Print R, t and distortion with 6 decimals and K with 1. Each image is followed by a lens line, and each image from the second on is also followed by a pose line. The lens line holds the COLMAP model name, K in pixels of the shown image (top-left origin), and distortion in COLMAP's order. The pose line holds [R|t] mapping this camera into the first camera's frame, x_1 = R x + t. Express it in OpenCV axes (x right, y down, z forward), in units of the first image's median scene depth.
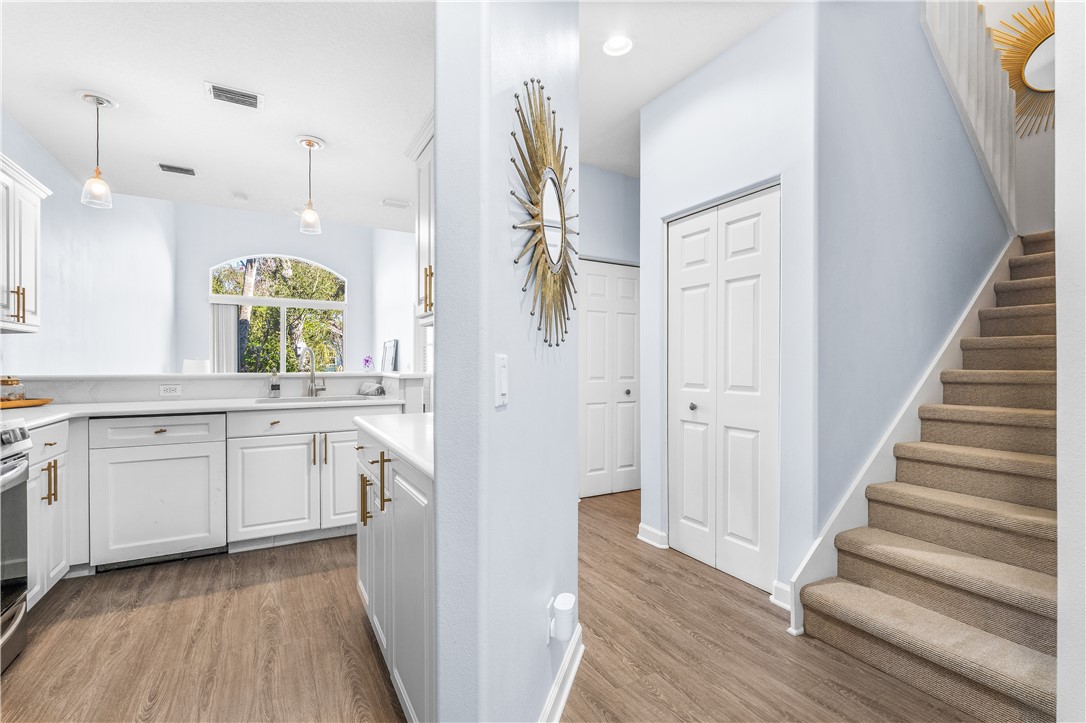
lens RADIAL K [[481.7, 0, 545.3], [0, 481.7, 365.4], [0, 0, 1]] dist [-0.003778, -0.000627]
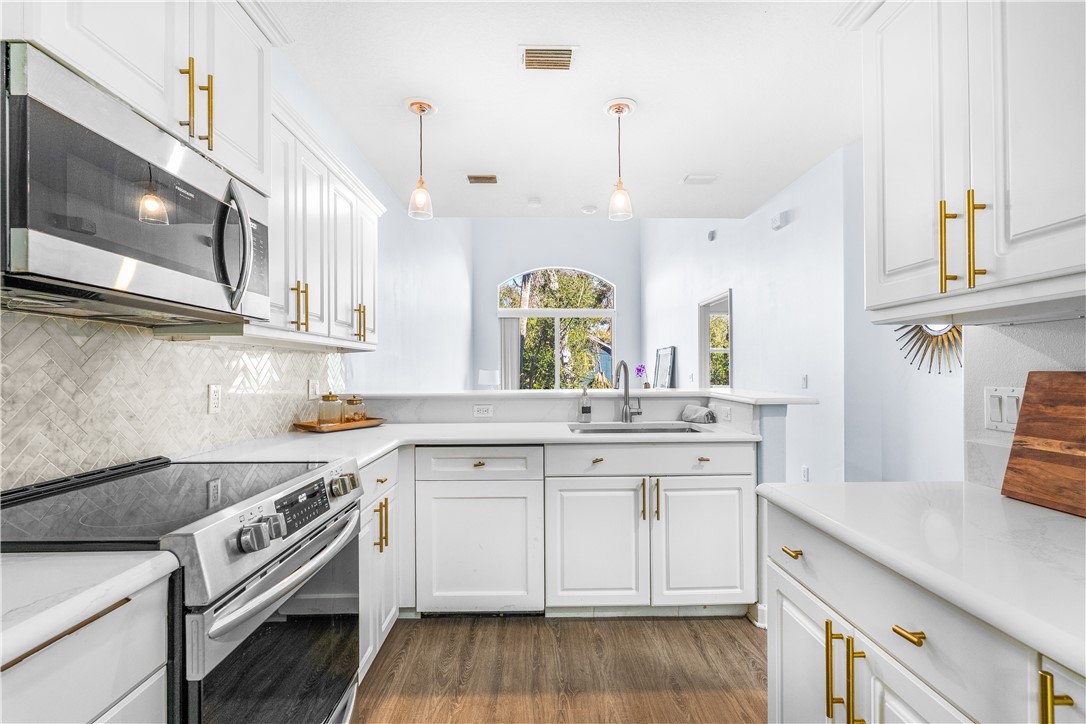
lens RADIAL K [[487.7, 0, 543.9], [0, 487.7, 369.4], [0, 0, 1]] dist [-0.008468, -0.000057]
pose [[0.877683, -0.005131, -0.479214, -0.271692], [0.003498, 0.999985, -0.004299, -0.024175], [0.479228, 0.002097, 0.877688, 0.283149]]
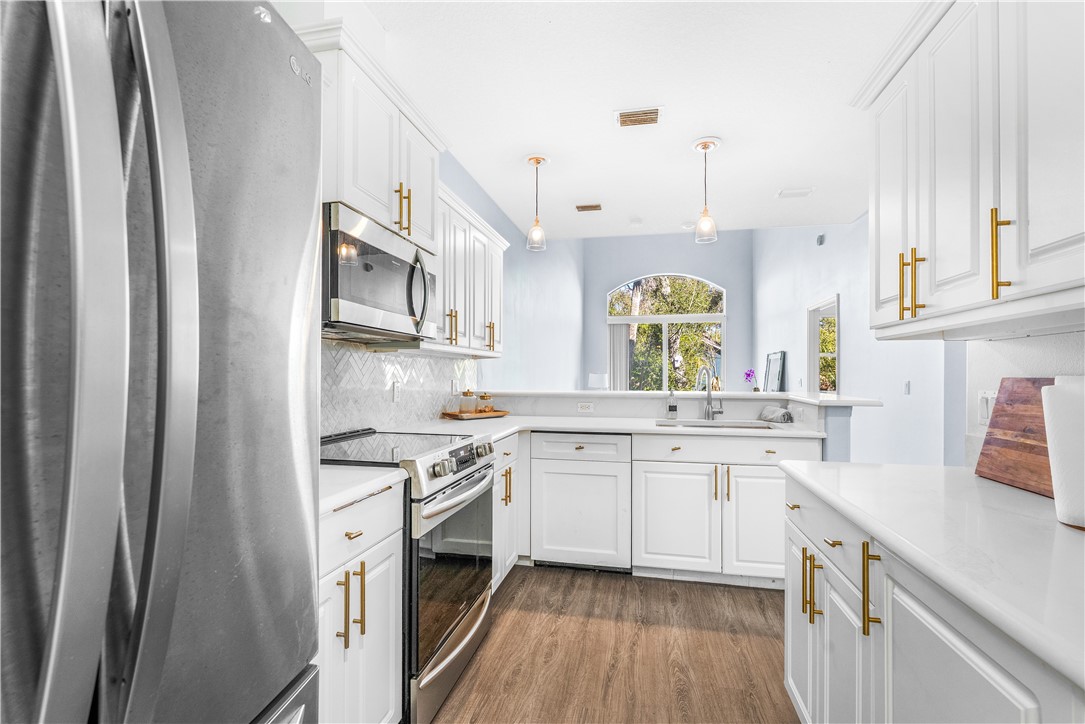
lens RADIAL K [[487.3, 0, 543.3], [0, 487.3, 369.4], [0, 0, 1]] dist [-0.008468, -0.000057]
pose [[0.743598, -0.004343, -0.668613, -0.123963], [-0.004884, 0.999917, -0.011927, -0.023009], [0.668610, 0.012134, 0.743515, 0.125531]]
